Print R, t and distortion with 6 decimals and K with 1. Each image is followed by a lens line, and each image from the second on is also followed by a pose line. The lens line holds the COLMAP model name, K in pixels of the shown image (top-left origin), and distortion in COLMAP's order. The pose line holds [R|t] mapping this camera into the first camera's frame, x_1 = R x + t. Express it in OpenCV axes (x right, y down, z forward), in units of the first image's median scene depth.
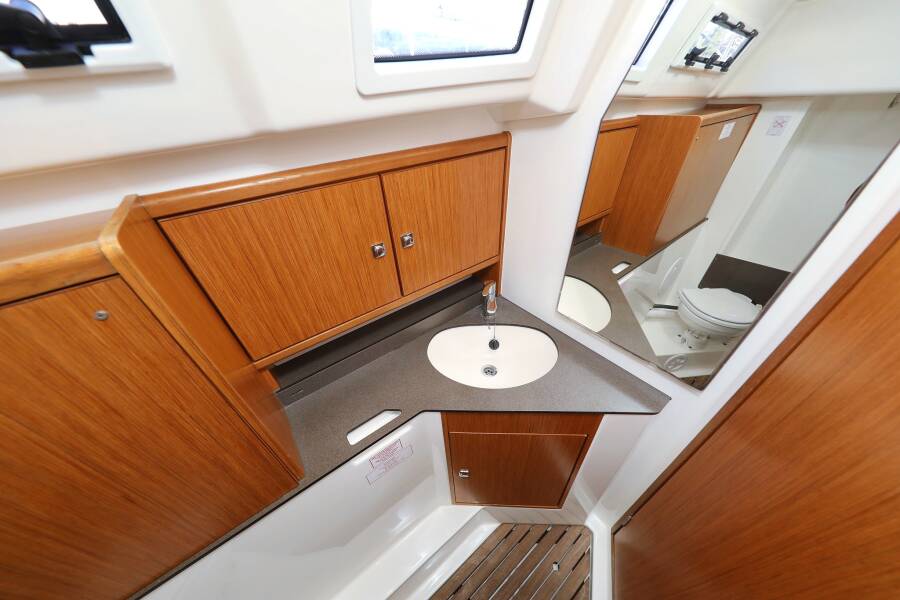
lens RADIAL K [[285.9, 0, 453.9], [0, 285.9, 309.1], [0, 0, 1]] dist [0.000985, -0.000008]
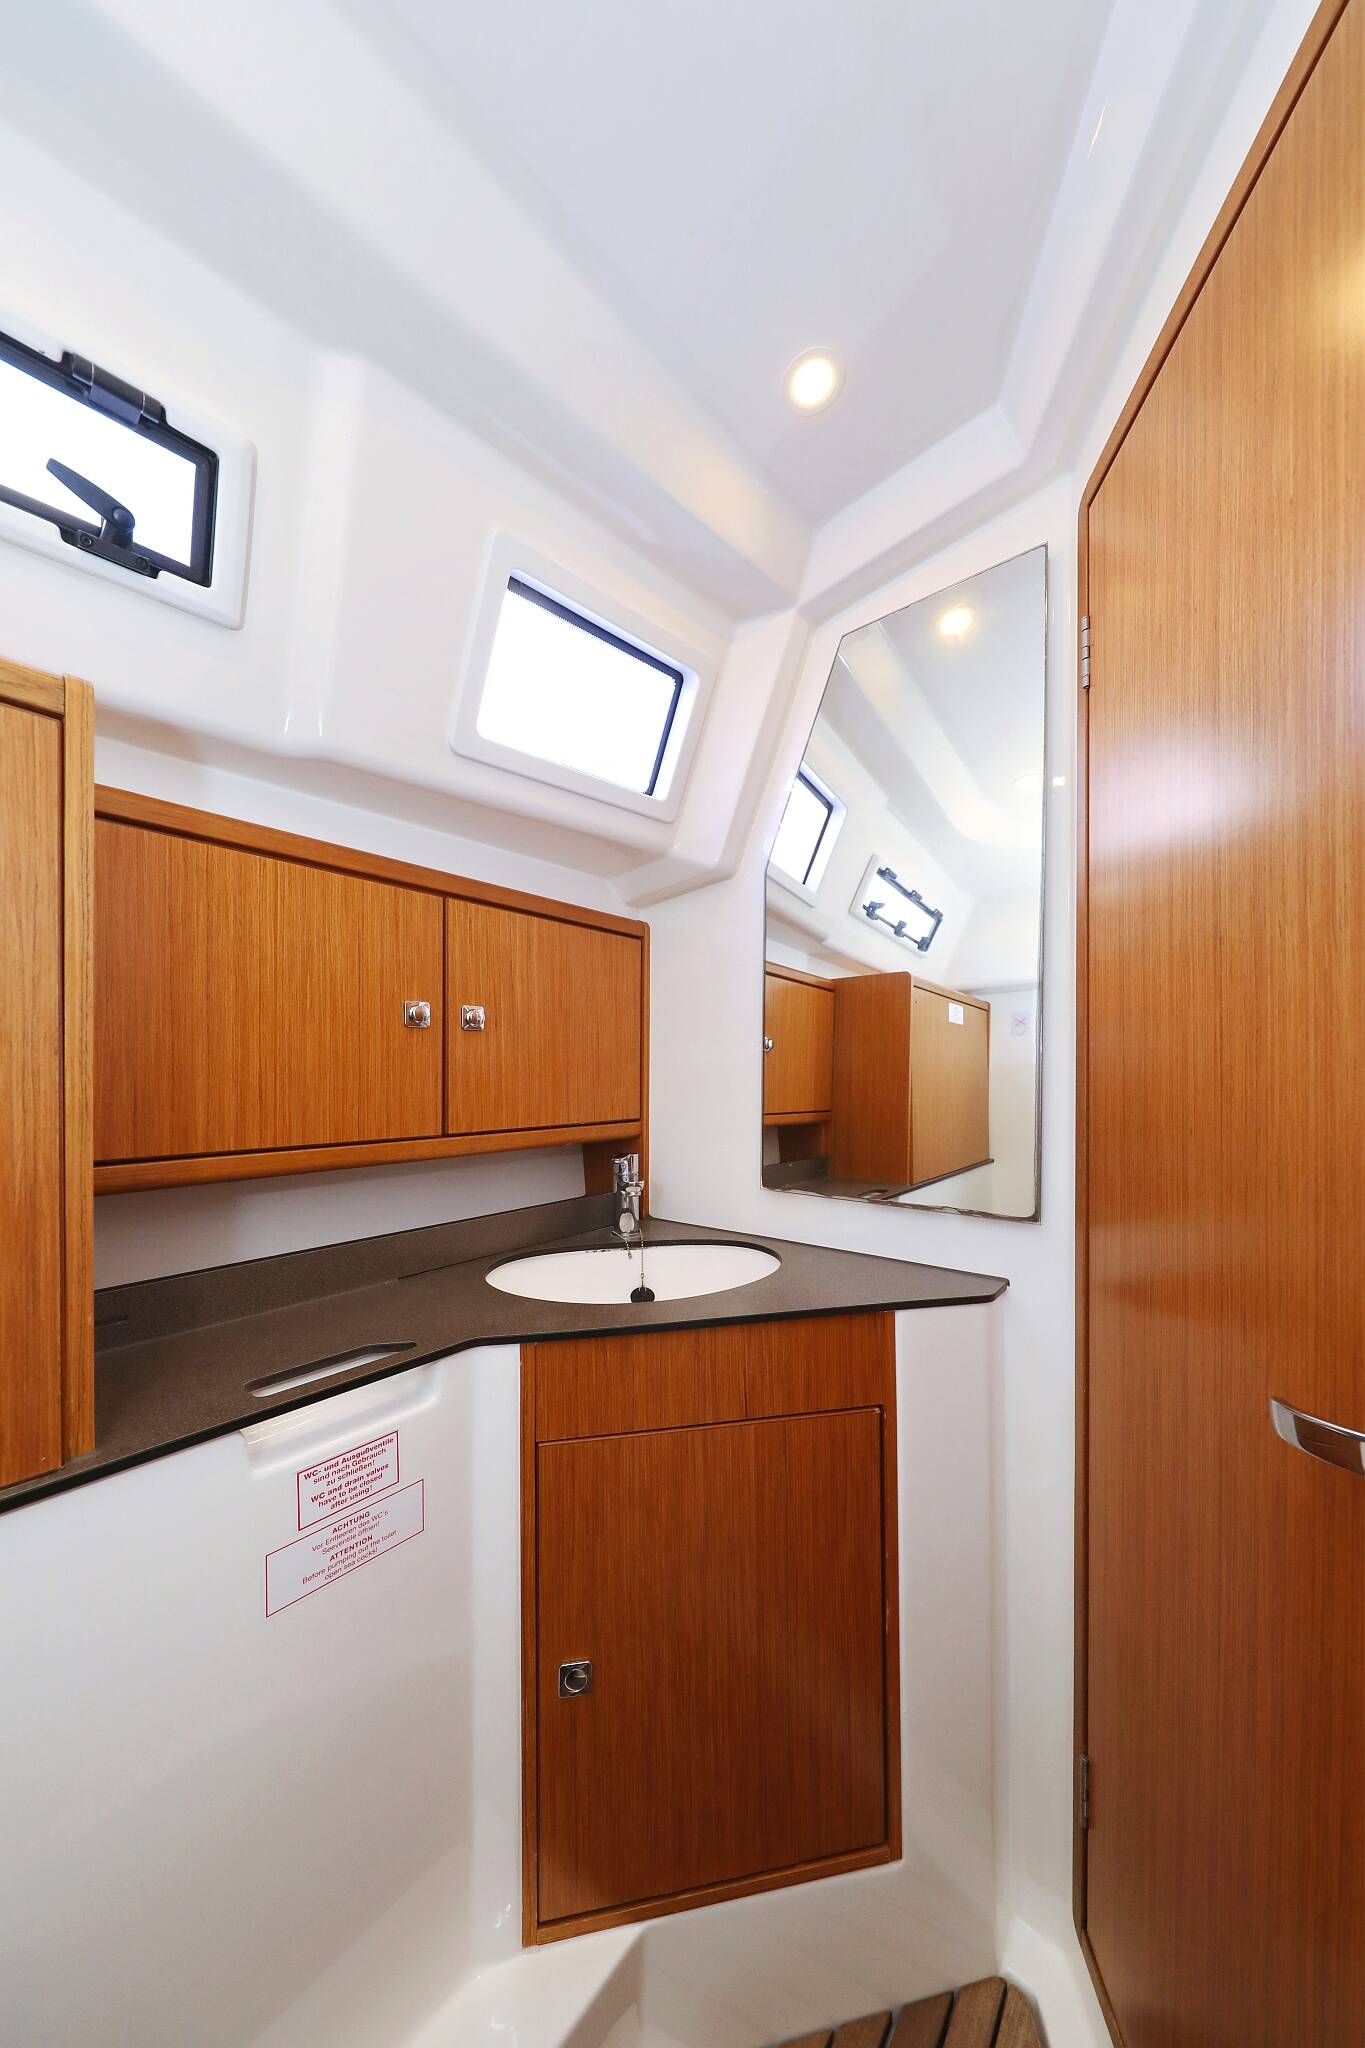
lens RADIAL K [[658.9, 0, 686.6], [0, 658.9, 1078.6], [0, 0, 1]] dist [0.000053, -0.000072]
pose [[0.972210, 0.044481, 0.229847, -0.051465], [0.106709, 0.789672, -0.604178, 0.642027], [-0.208378, 0.611915, 0.762980, 0.039427]]
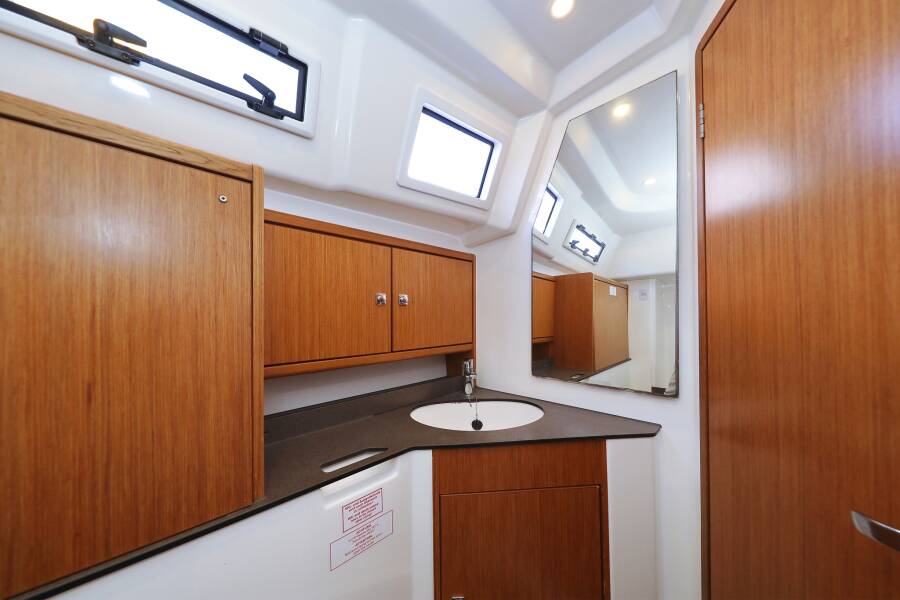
lens RADIAL K [[289.5, 0, 445.8], [0, 289.5, 314.7], [0, 0, 1]] dist [0.000053, -0.000072]
pose [[0.990670, 0.041481, 0.129816, -0.139963], [0.048365, 0.783541, -0.619455, 0.585260], [-0.127412, 0.619954, 0.774224, 0.057055]]
